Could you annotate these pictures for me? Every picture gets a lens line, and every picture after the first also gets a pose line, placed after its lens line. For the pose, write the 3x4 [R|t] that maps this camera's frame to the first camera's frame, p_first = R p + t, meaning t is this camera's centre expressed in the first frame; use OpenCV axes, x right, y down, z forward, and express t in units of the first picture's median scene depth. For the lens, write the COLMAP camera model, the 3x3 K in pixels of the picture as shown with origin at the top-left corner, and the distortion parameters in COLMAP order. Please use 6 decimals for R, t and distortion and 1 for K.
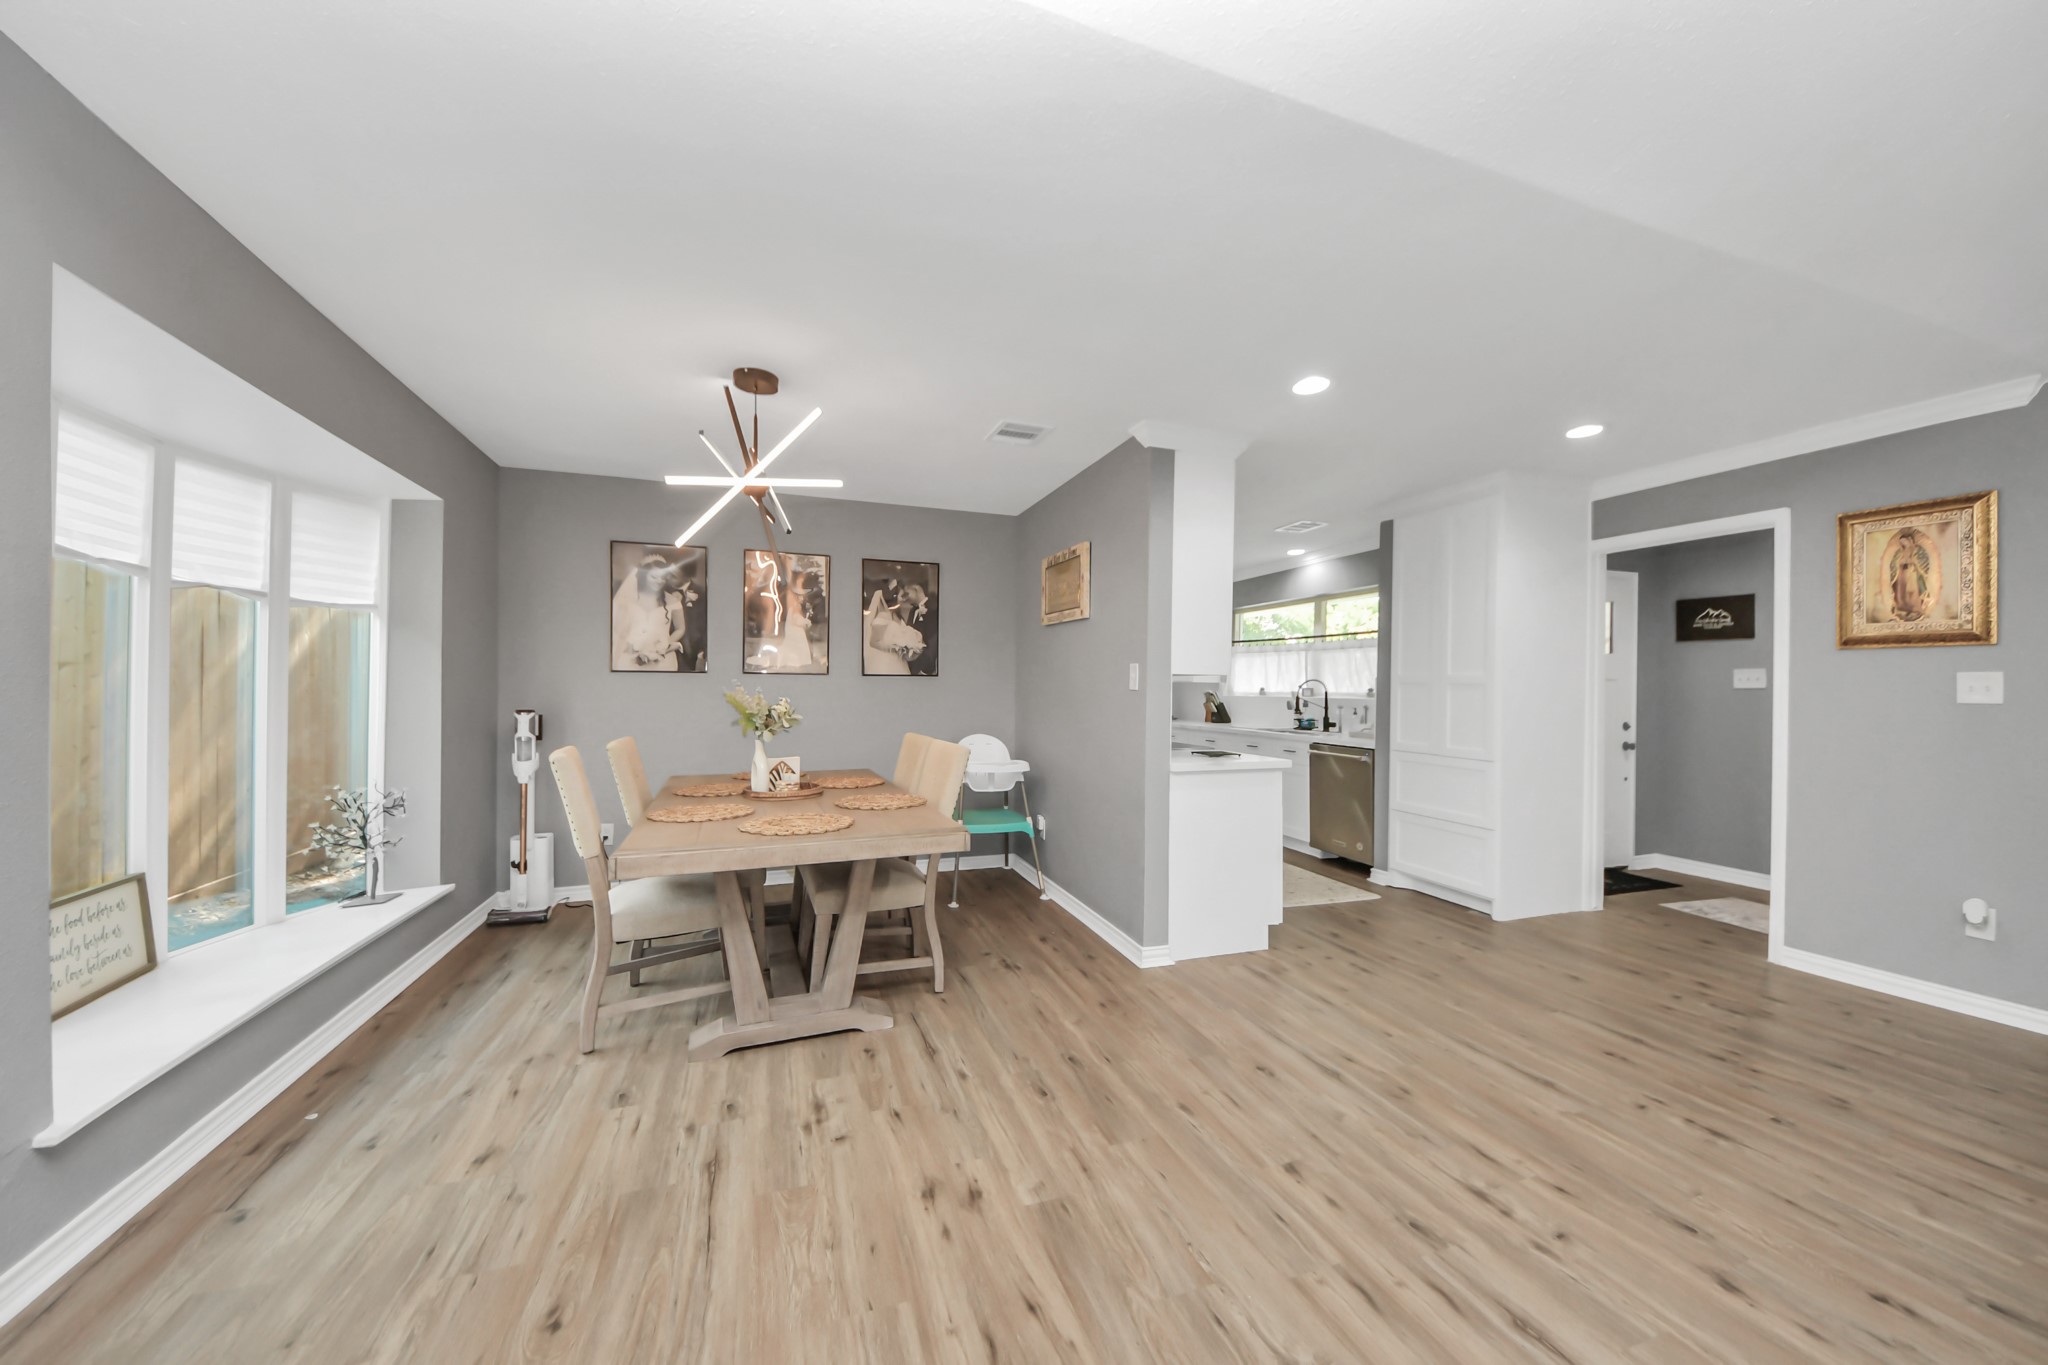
lens RADIAL K [[724.1, 0, 1036.2], [0, 724.1, 687.0], [0, 0, 1]] dist [0.003070, -0.011601]
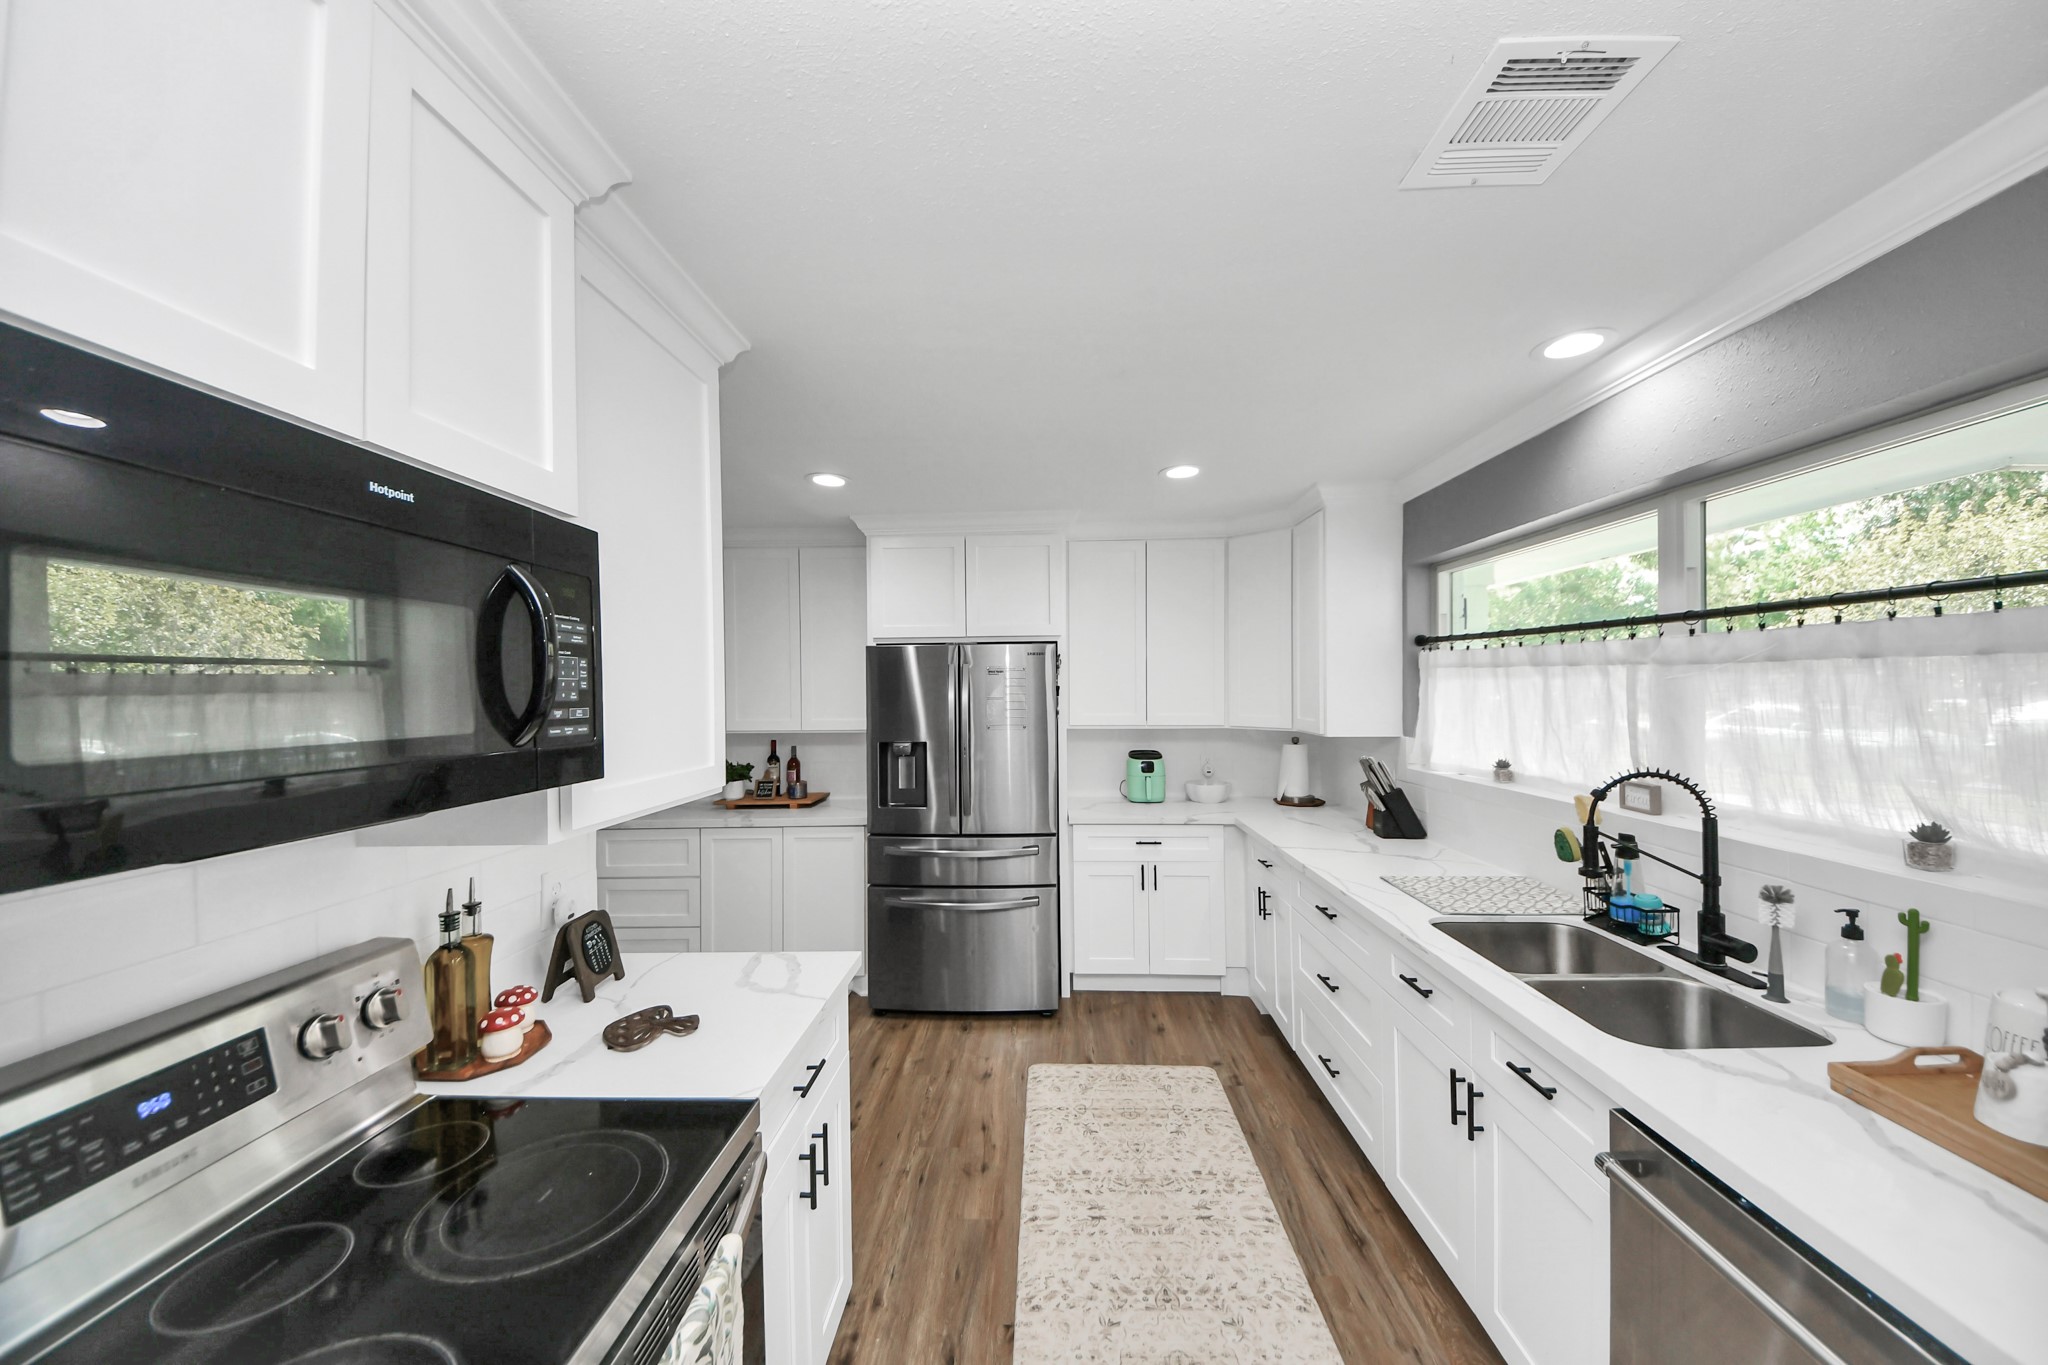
lens RADIAL K [[715.6, 0, 1017.0], [0, 715.6, 686.4], [0, 0, 1]] dist [0.032688, -0.021425]
pose [[0.920490, -0.025977, -0.389903, 0.569287], [0.024485, 0.999661, -0.008798, -0.099871], [0.389999, -0.001448, 0.920814, 1.384120]]
